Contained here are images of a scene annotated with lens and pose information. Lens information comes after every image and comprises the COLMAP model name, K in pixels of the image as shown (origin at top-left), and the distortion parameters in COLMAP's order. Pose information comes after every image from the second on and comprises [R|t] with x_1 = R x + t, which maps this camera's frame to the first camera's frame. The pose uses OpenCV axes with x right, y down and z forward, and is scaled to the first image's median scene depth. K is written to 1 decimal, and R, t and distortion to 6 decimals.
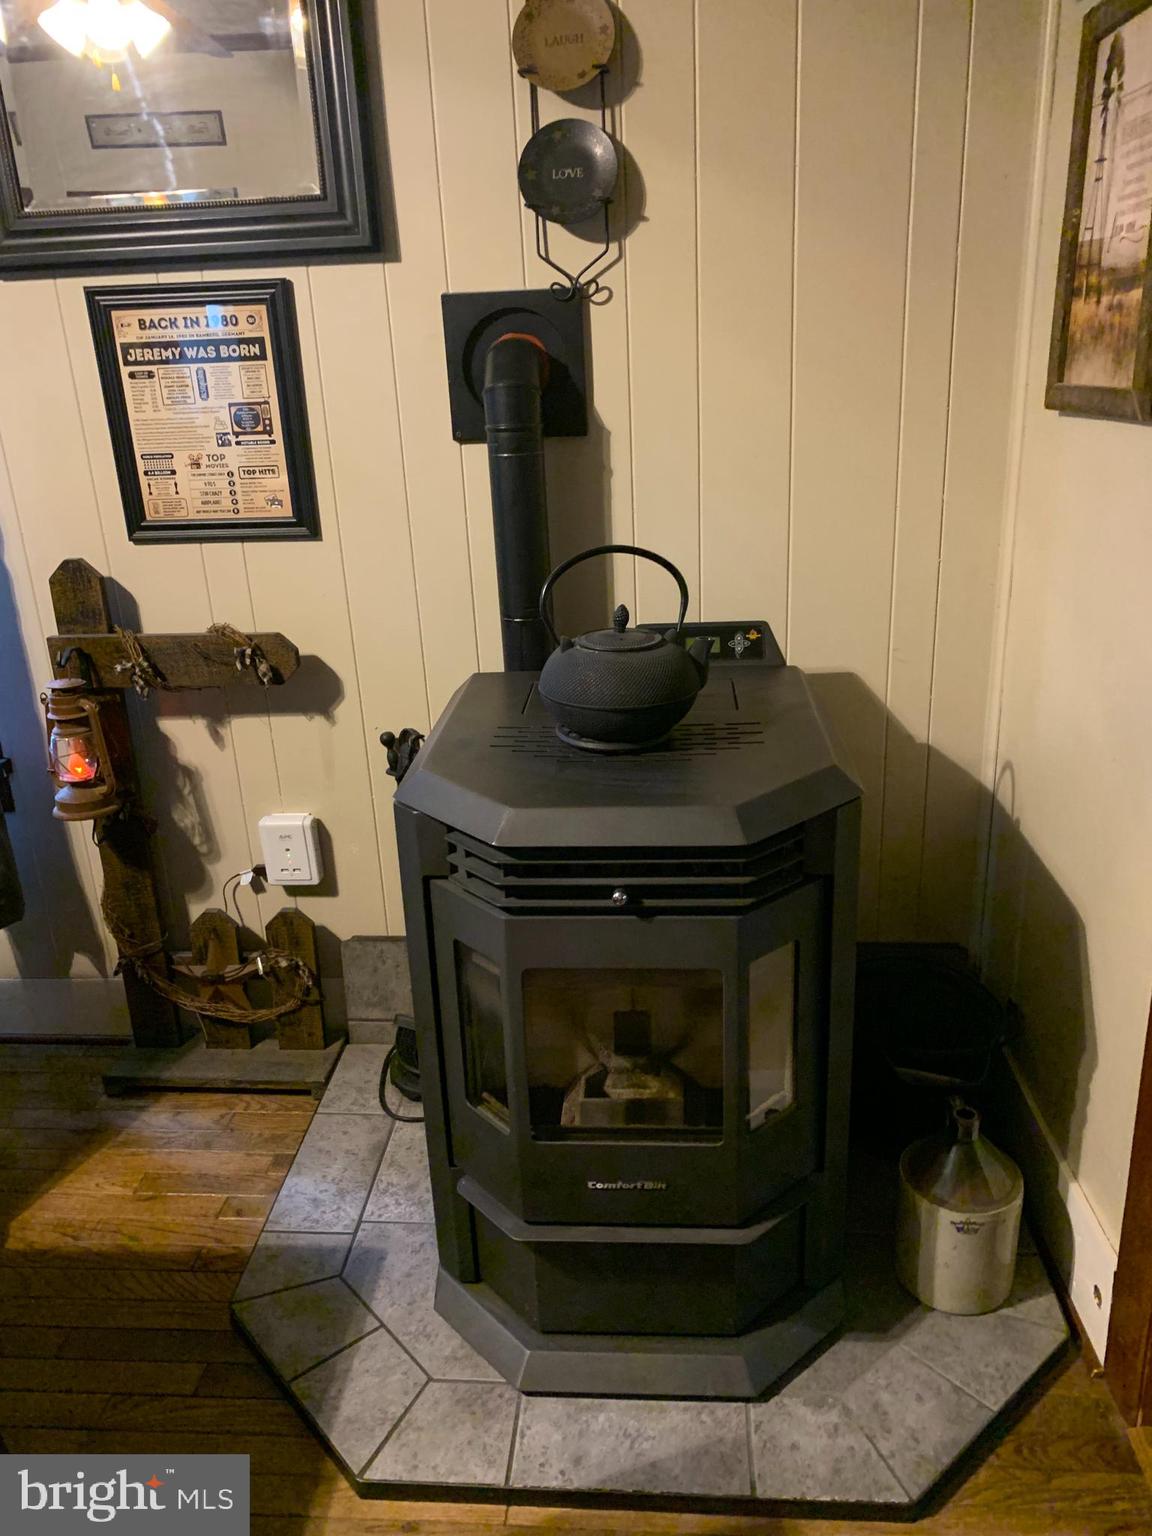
lens RADIAL K [[1174.8, 0, 578.7], [0, 1174.8, 781.9], [0, 0, 1]] dist [-0.000528, -0.000674]
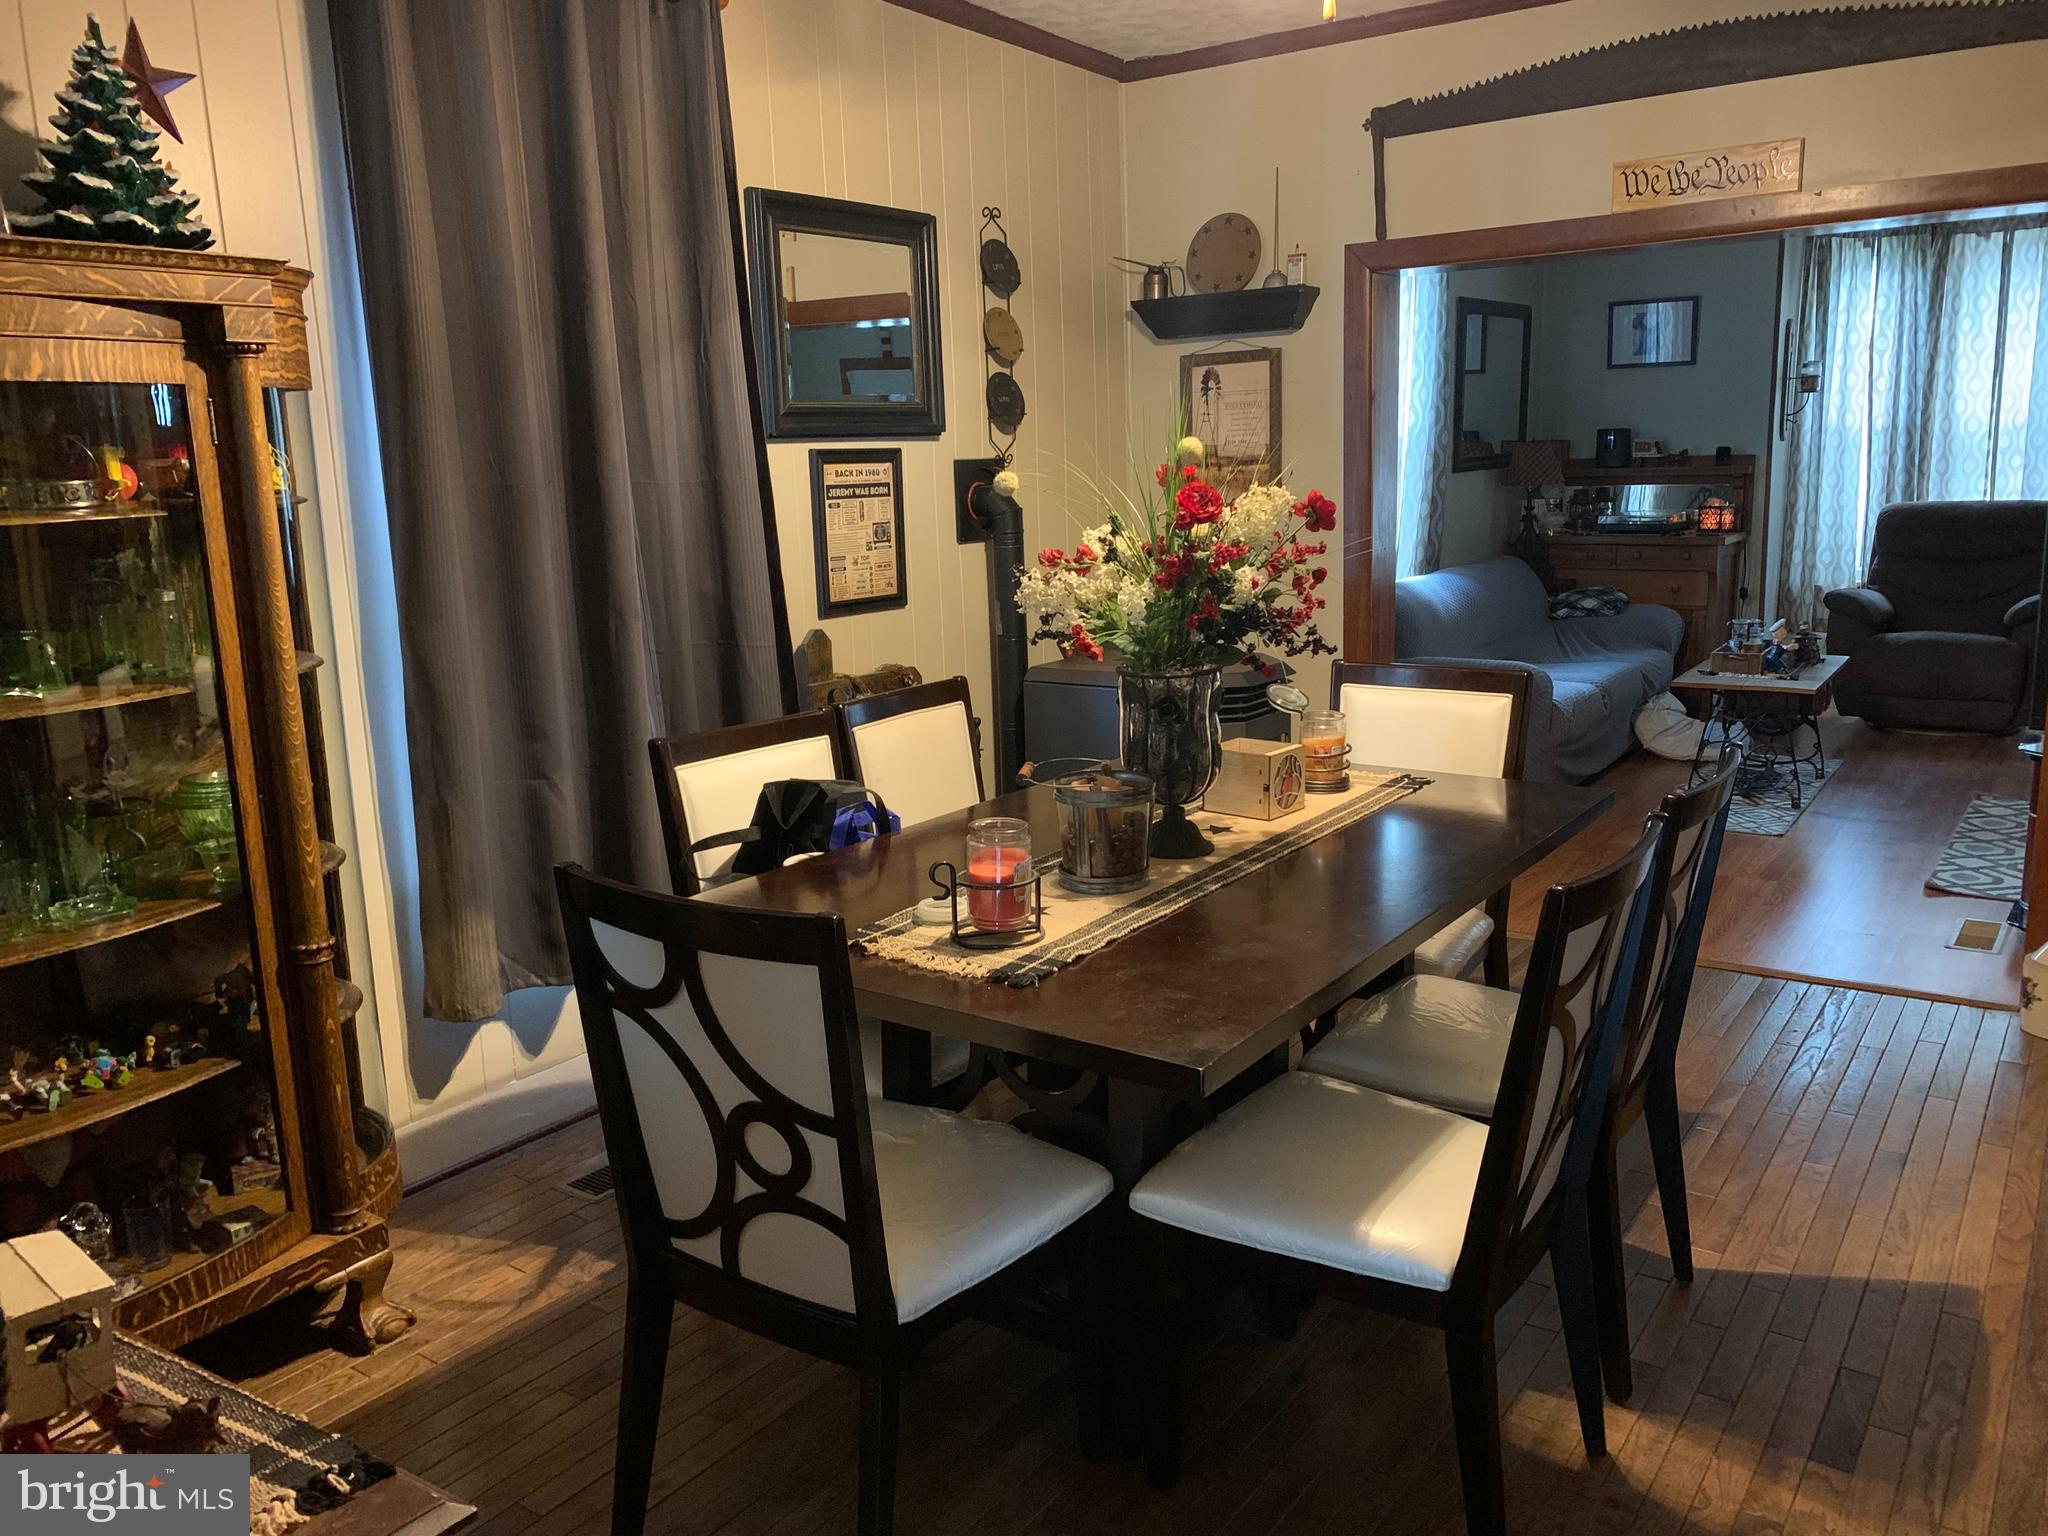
lens RADIAL K [[1600.3, 0, 1024.0], [0, 1600.3, 768.0], [0, 0, 1]] dist [0.000842, -0.000289]
pose [[0.517091, -0.138631, 0.844629, -2.048393], [0.298759, 0.953965, -0.026326, 0.099940], [-0.802097, 0.265954, 0.534704, -0.197793]]
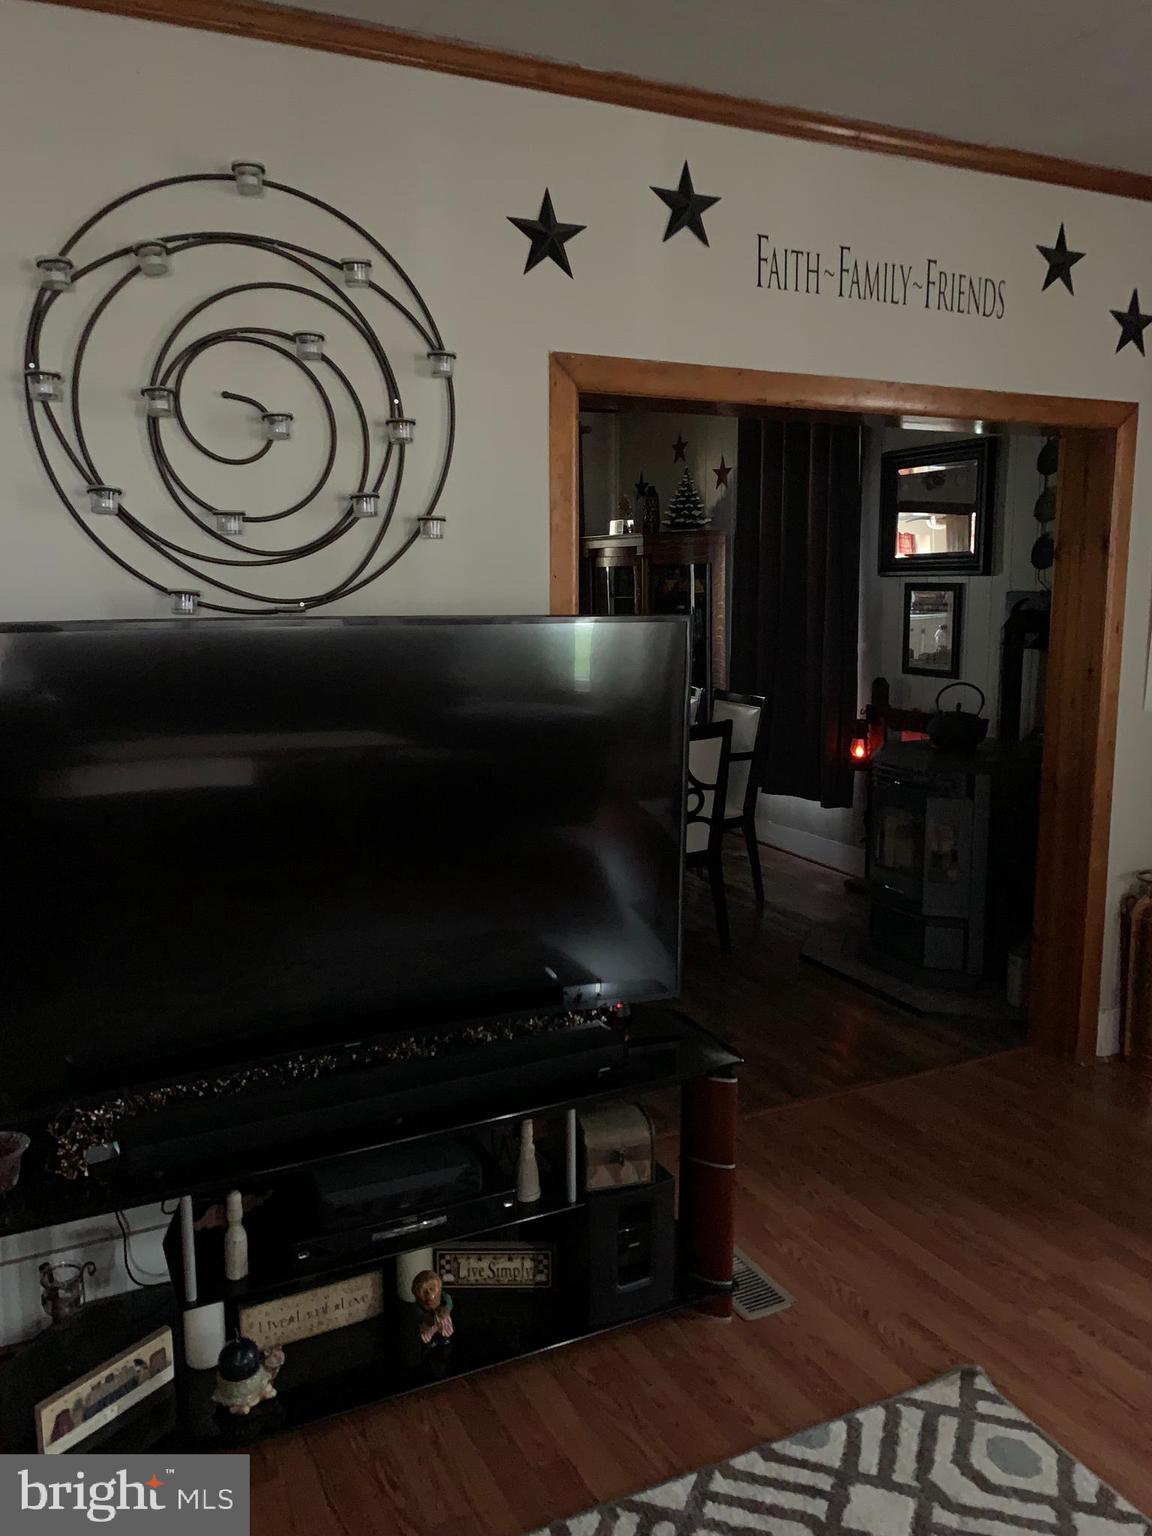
lens RADIAL K [[1200.2, 0, 576.0], [0, 1200.2, 768.0], [0, 0, 1]] dist [0.000842, -0.000289]
pose [[0.525329, 0.163144, -0.835113, 1.593119], [-0.297556, 0.954704, -0.000670, 0.225205], [0.797177, 0.248845, 0.550078, -1.054306]]
